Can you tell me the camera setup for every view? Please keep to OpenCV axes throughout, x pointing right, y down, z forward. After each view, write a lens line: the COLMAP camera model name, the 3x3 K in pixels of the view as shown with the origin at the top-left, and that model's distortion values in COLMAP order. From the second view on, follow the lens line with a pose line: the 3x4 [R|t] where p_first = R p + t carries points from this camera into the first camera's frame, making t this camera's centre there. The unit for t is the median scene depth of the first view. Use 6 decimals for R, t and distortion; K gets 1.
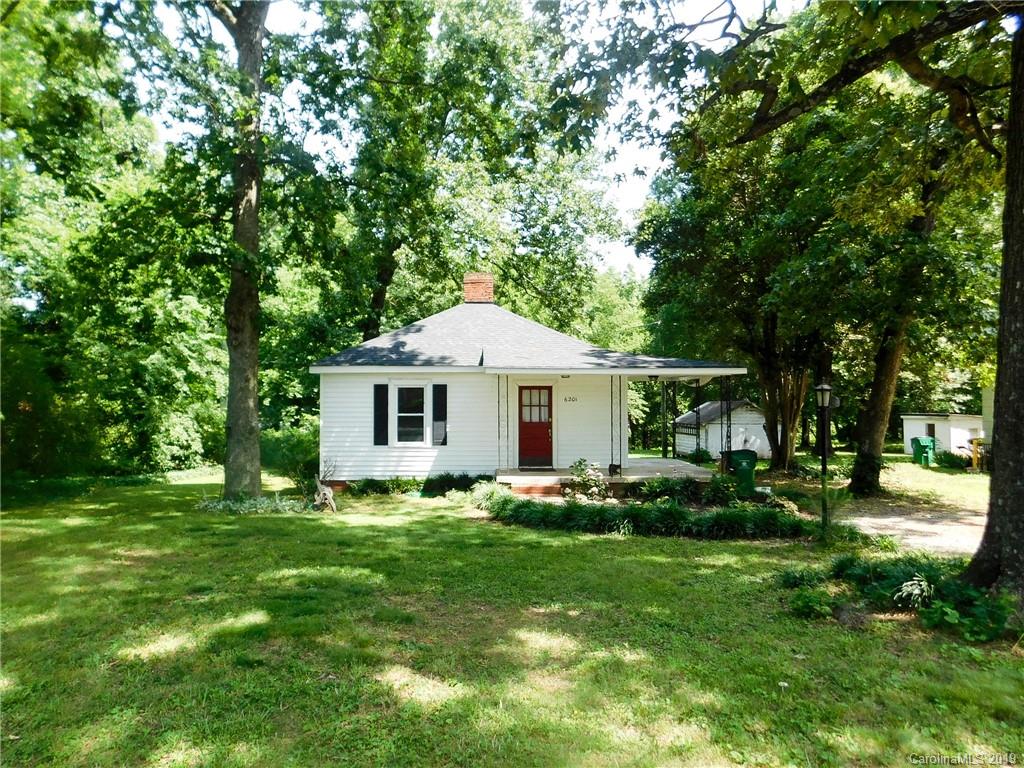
lens RADIAL K [[684.4, 0, 489.8], [0, 684.4, 382.7], [0, 0, 1]] dist [-0.003431, 0.000818]
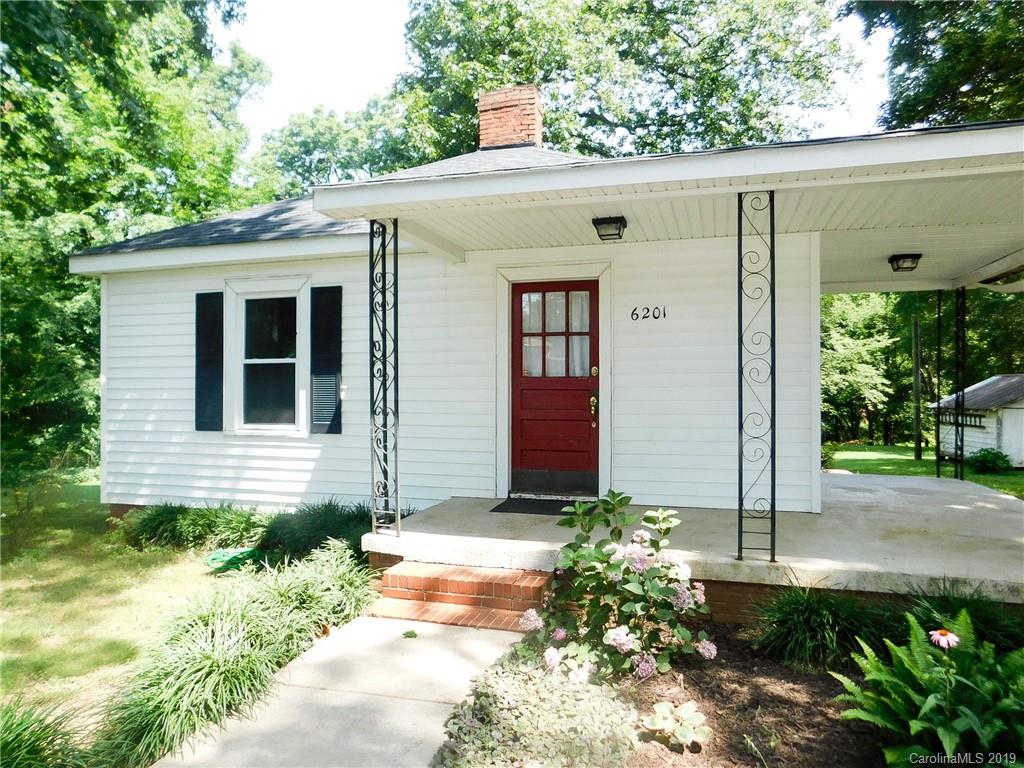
lens RADIAL K [[681.6, 0, 512.0], [0, 681.6, 384.0], [0, 0, 1]] dist [0.004822, 0.003994]
pose [[0.960853, 0.000177, -0.277060, 0.147961], [0.005039, 0.999823, 0.018112, 0.054287], [0.277014, -0.018799, 0.960682, 0.630599]]
